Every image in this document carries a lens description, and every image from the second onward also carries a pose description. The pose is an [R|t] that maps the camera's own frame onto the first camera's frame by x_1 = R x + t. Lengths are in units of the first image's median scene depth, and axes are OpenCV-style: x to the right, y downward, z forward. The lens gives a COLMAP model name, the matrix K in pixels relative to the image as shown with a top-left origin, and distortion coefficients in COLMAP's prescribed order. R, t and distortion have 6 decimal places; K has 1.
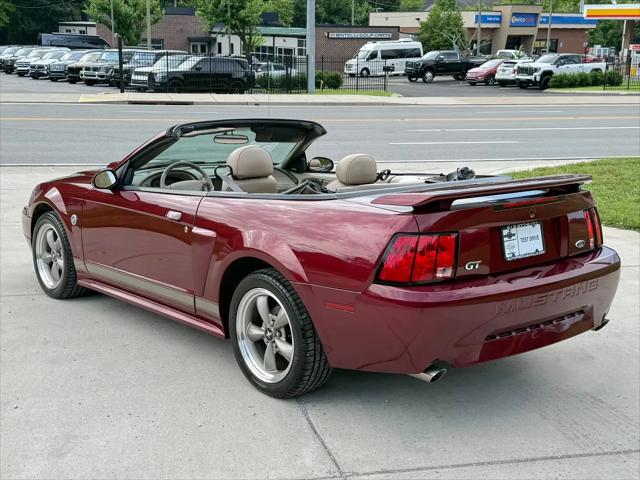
lens RADIAL K [[823.1, 0, 320.0], [0, 823.1, 240.0], [0, 0, 1]] dist [0.091591, -0.057617]
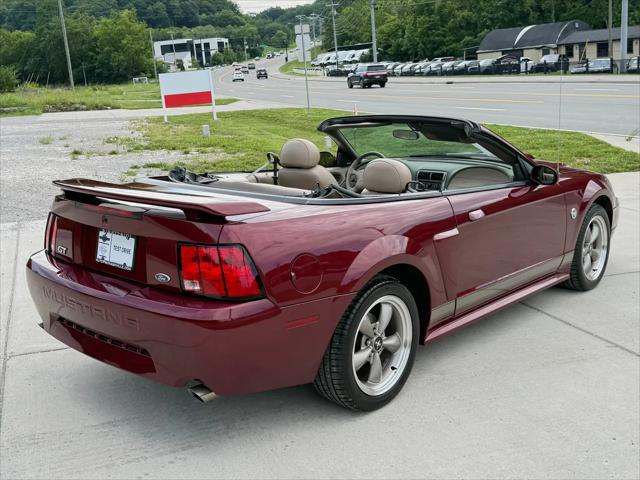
lens RADIAL K [[713.3, 0, 318.4], [0, 713.3, 225.4], [0, 0, 1]] dist [0.064705, -0.041844]
pose [[0.147459, 0.190260, -0.970596, 0.793527], [-0.160006, 0.972986, 0.166420, -0.148320], [0.976040, 0.130762, 0.173918, 0.786392]]
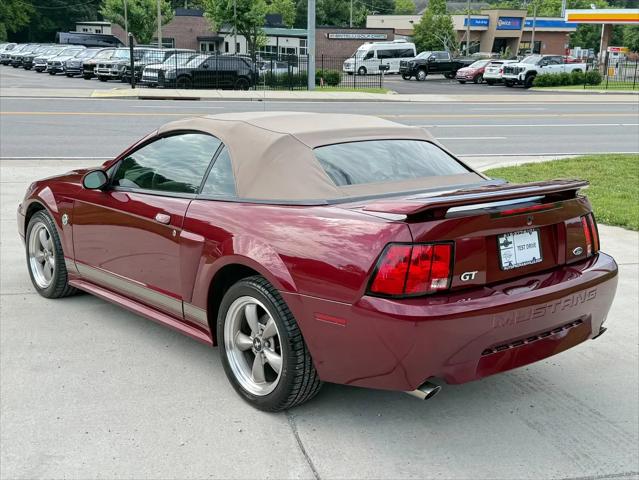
lens RADIAL K [[763.3, 0, 333.0], [0, 763.3, 218.3], [0, 0, 1]] dist [0.087612, -0.045572]
pose [[0.999863, 0.003259, 0.016240, 0.008486], [-0.003110, 0.999953, -0.009193, -0.018761], [-0.016269, 0.009141, 0.999826, 0.075886]]
